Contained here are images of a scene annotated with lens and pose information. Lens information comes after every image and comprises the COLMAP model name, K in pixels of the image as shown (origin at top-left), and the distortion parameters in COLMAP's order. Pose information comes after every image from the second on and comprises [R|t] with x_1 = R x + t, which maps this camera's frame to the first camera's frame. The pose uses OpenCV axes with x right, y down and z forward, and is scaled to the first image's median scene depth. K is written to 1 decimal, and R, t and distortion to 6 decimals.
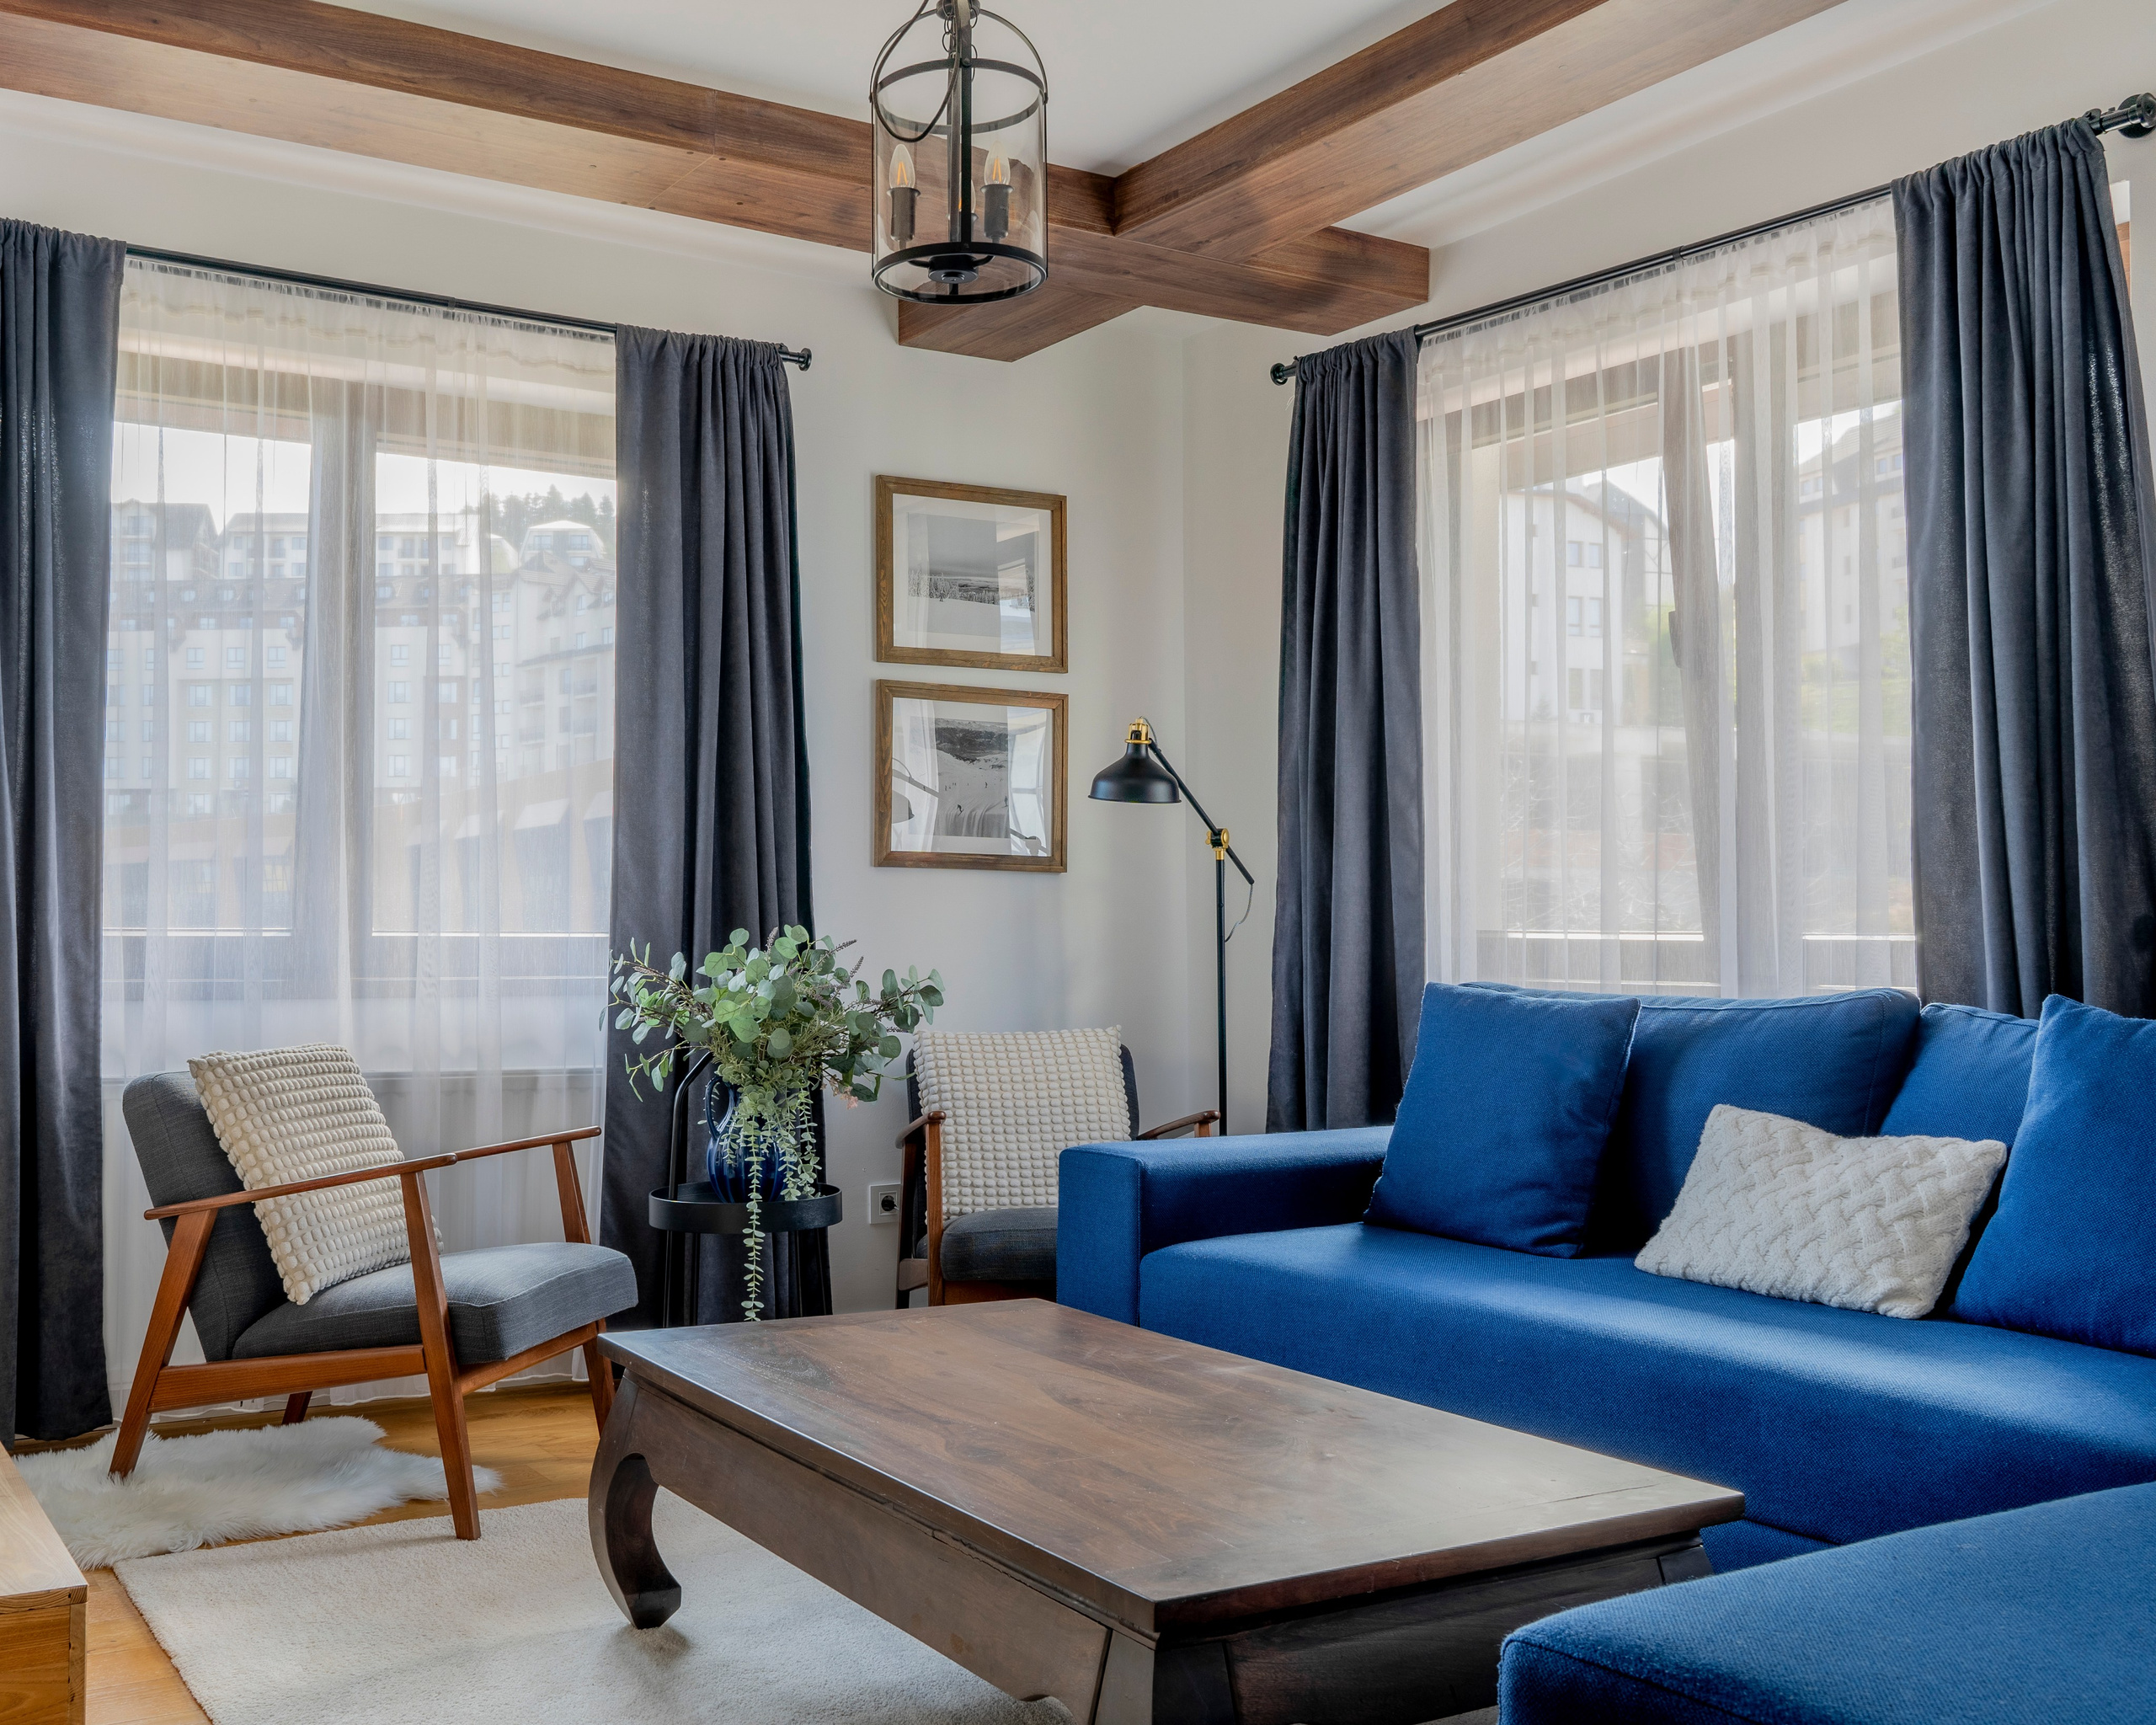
lens RADIAL K [[2115.0, 0, 833.3], [0, 2115.0, 876.0], [0, 0, 1]] dist [-0.003620, 0.009548]
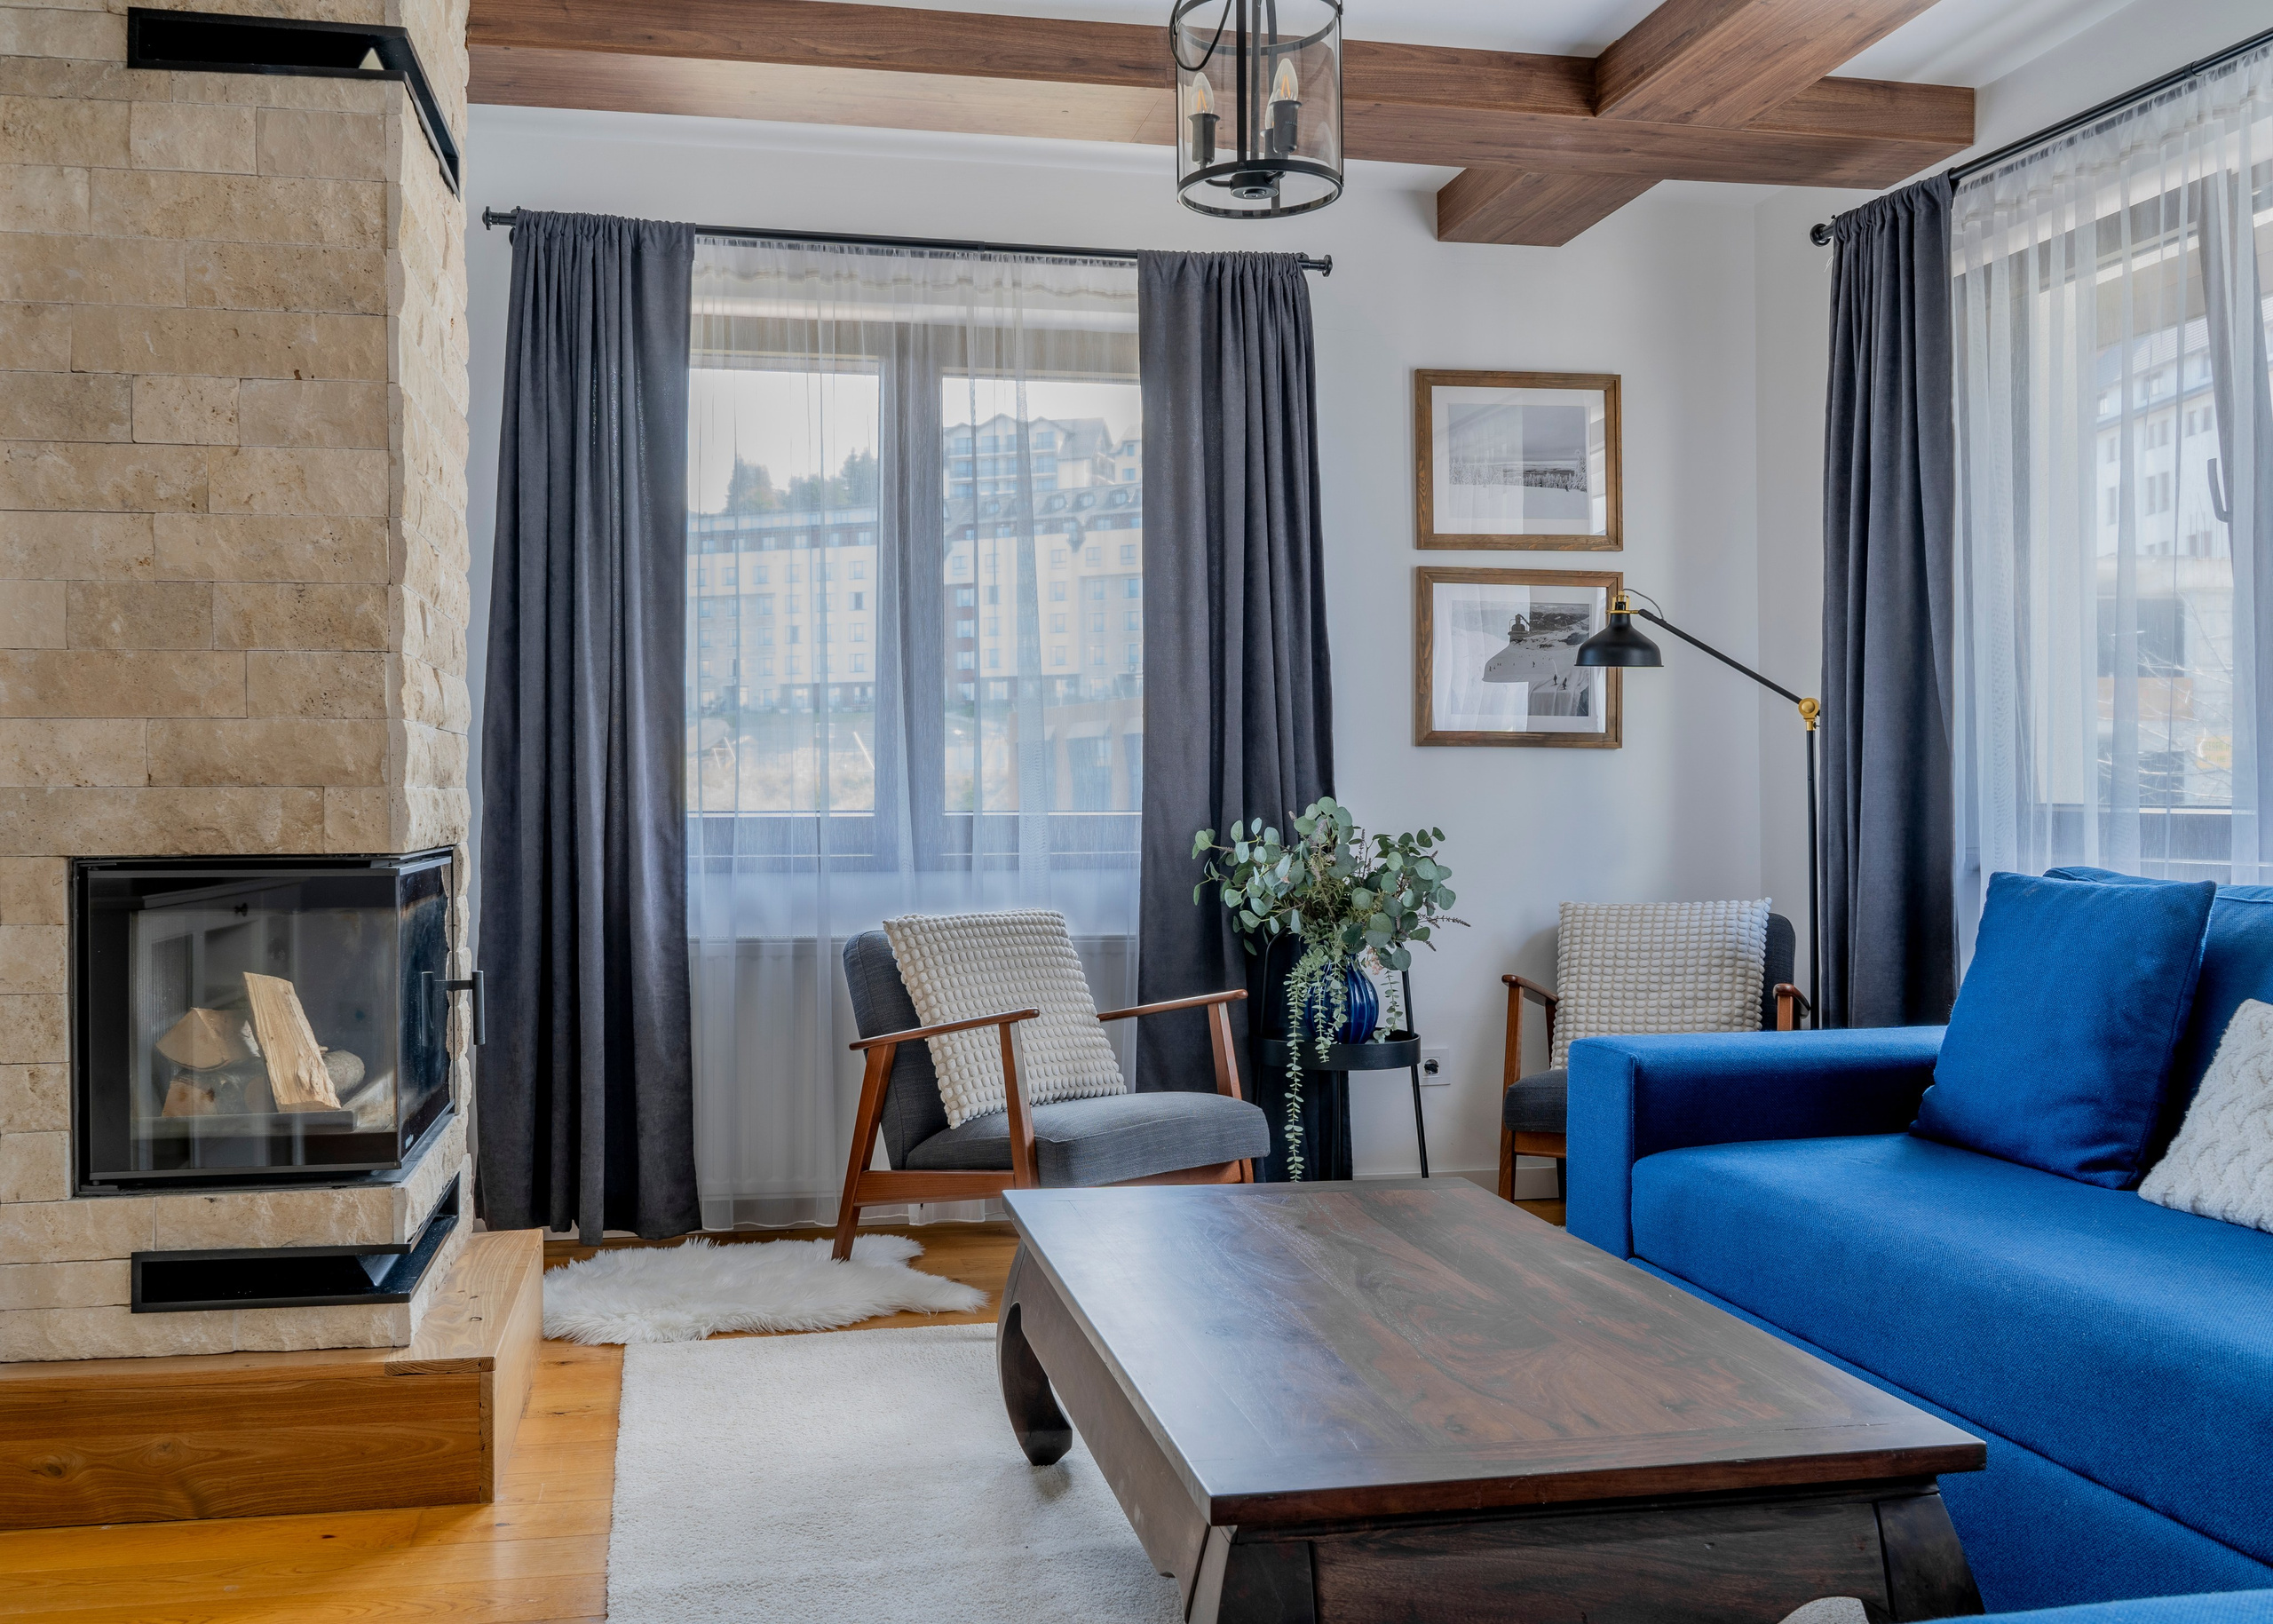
lens RADIAL K [[1970.3, 0, 1051.8], [0, 1970.3, 812.0], [0, 0, 1]] dist [-0.003150, -0.008877]
pose [[0.948662, -0.005517, -0.316245, 0.181106], [0.015951, 0.999410, 0.030416, -0.004979], [0.315890, -0.033899, 0.948190, 0.019889]]
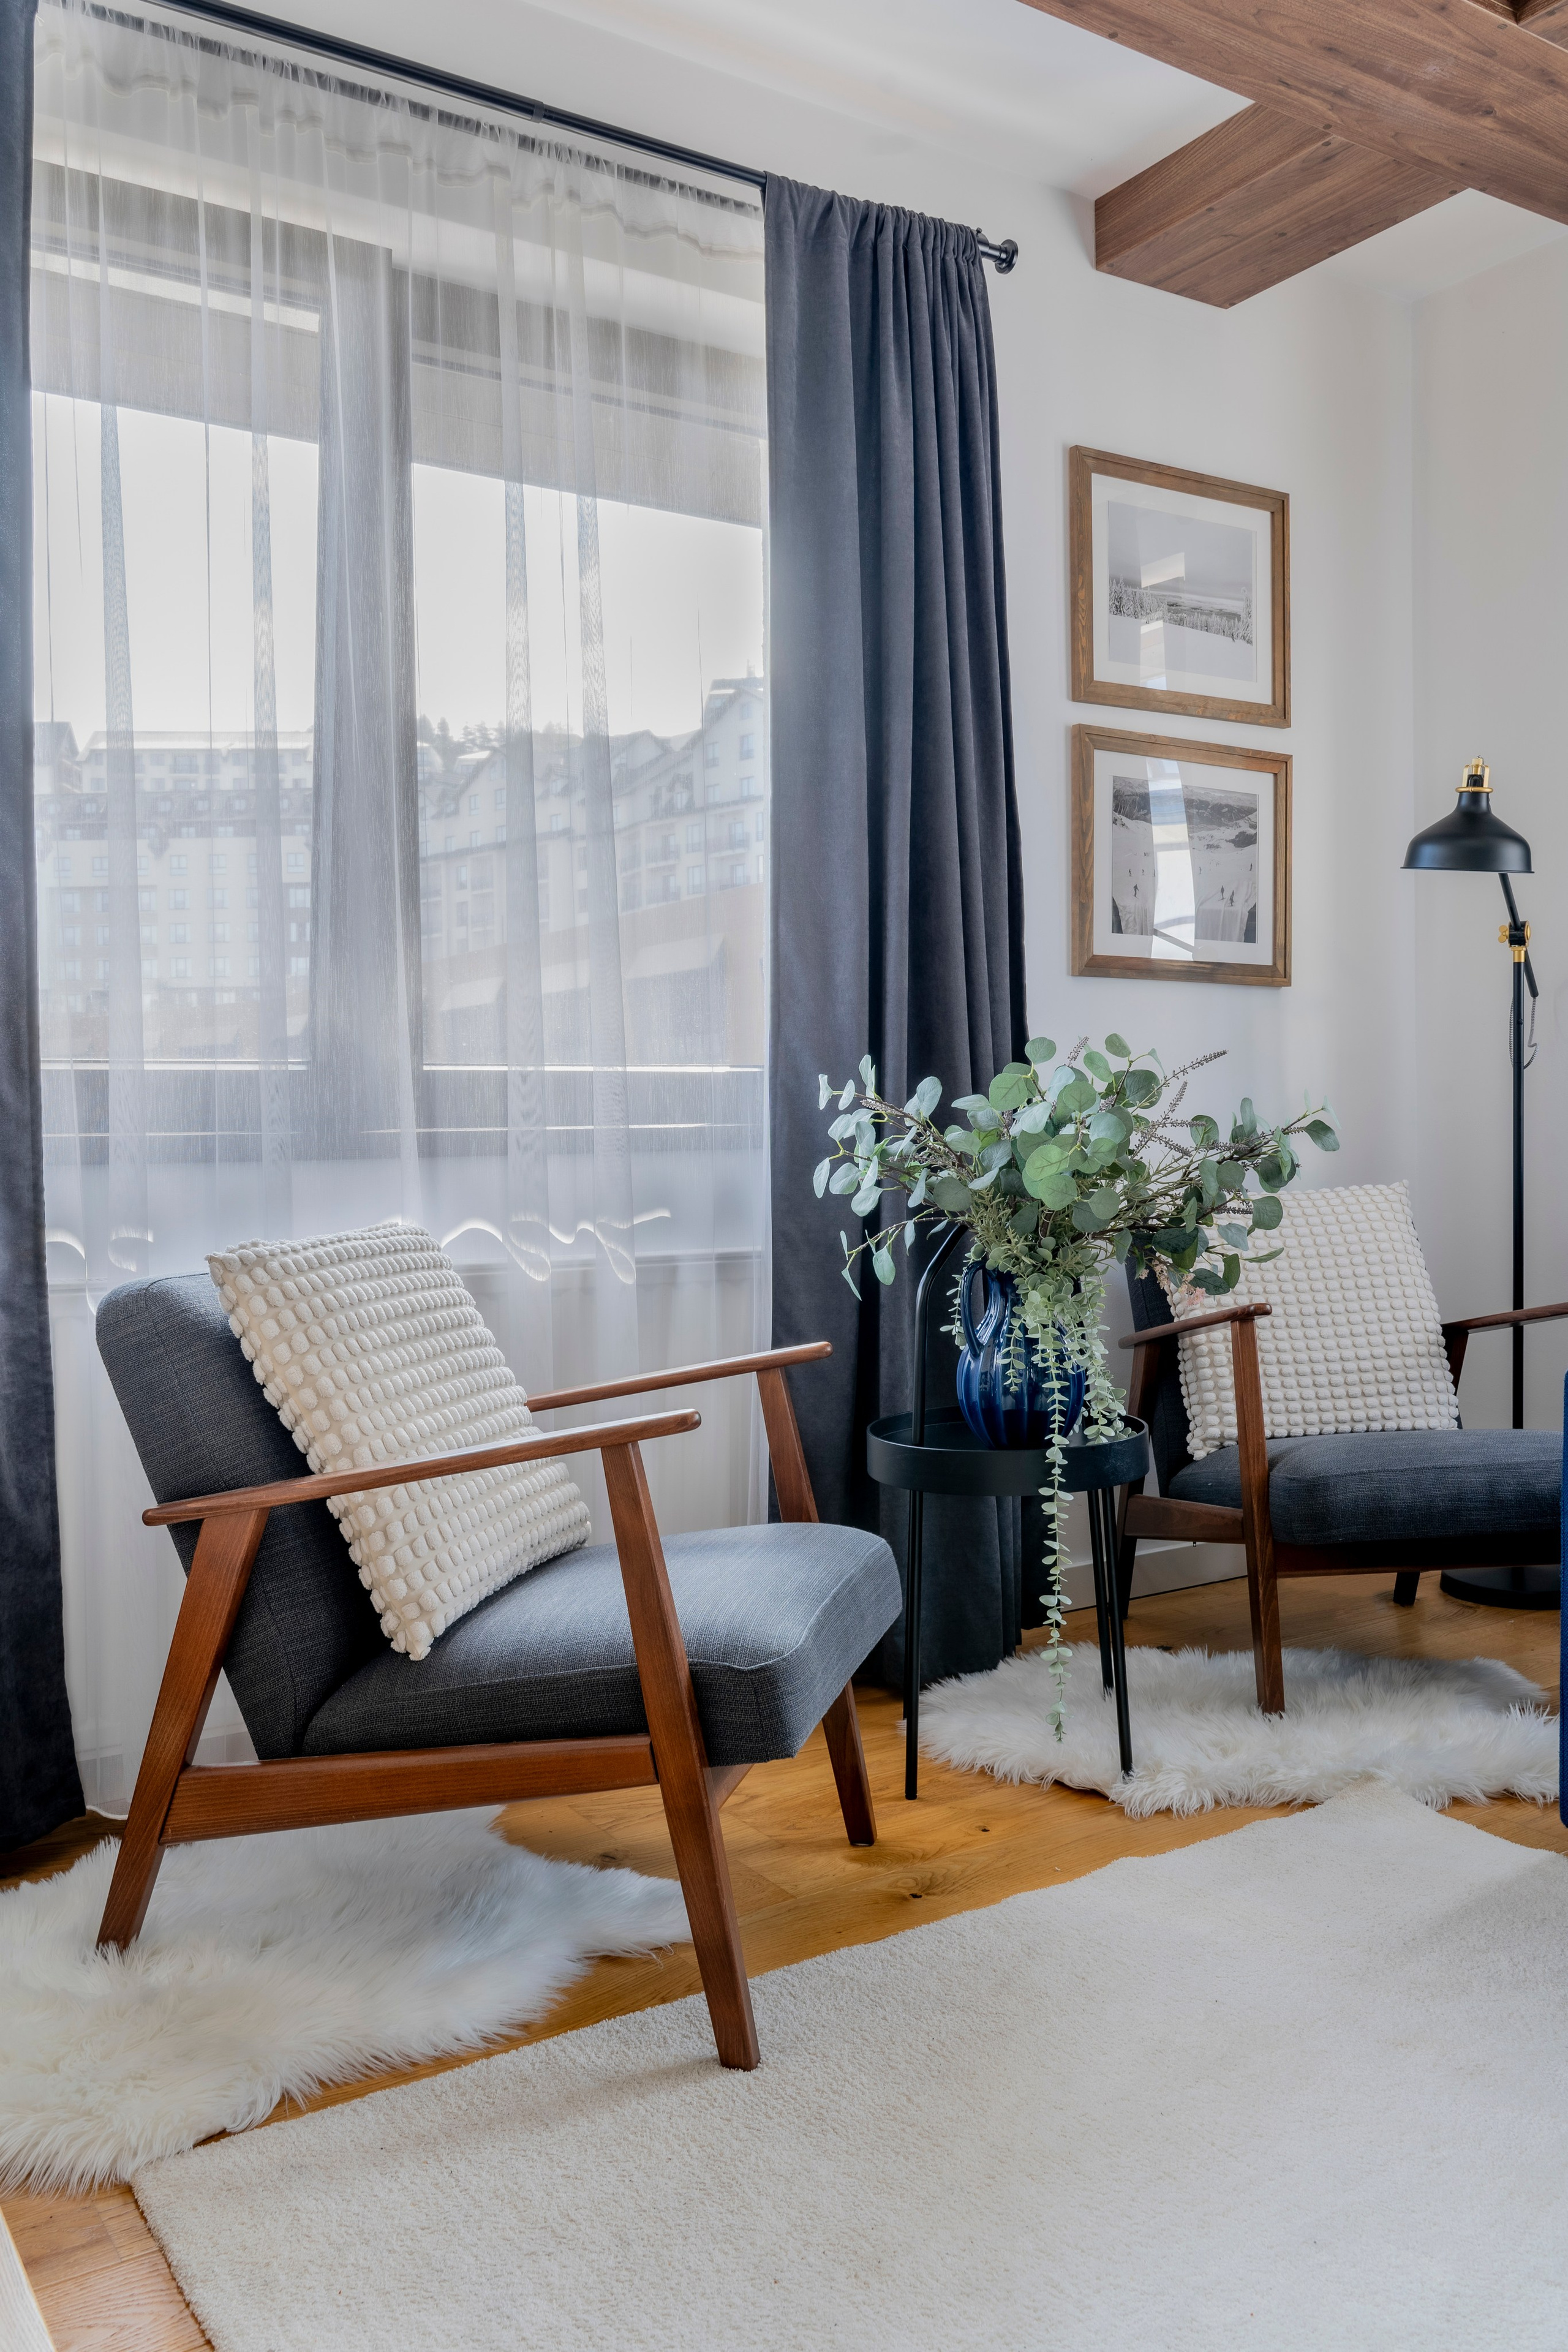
lens RADIAL K [[1881.1, 0, 784.8], [0, 1881.1, 1175.5], [0, 0, 1]] dist [0.001410, -0.008083]
pose [[0.997415, -0.017060, 0.069806, -0.151157], [0.012883, 0.998124, 0.059862, 0.029062], [-0.070696, -0.058808, 0.995763, 0.388691]]
